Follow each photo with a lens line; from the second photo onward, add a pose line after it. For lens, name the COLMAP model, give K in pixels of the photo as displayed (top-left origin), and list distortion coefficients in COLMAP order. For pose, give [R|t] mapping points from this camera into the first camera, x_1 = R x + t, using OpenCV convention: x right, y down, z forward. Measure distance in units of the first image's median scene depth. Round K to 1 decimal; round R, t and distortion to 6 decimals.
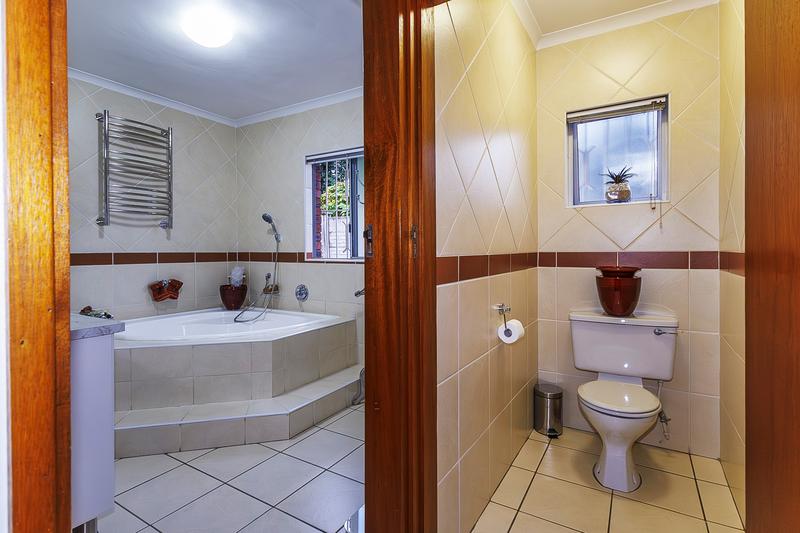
lens RADIAL K [[388.8, 0, 399.6], [0, 388.8, 258.9], [0, 0, 1]] dist [0.014022, 0.000462]
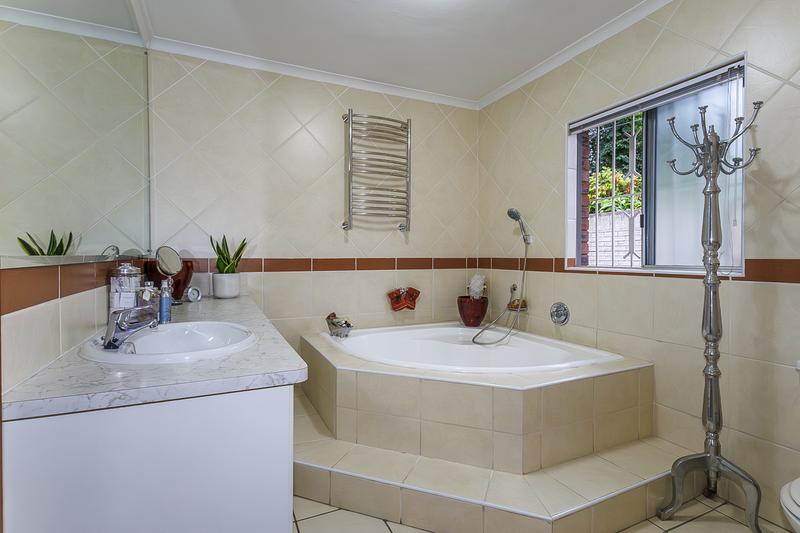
lens RADIAL K [[388.8, 0, 400.9], [0, 388.8, 264.7], [0, 0, 1]] dist [0.014022, 0.000462]
pose [[0.828111, 0.012201, -0.560432, -0.093888], [-0.011982, 0.999920, 0.004063, -0.003895], [0.560436, 0.003351, 0.828191, 0.240732]]
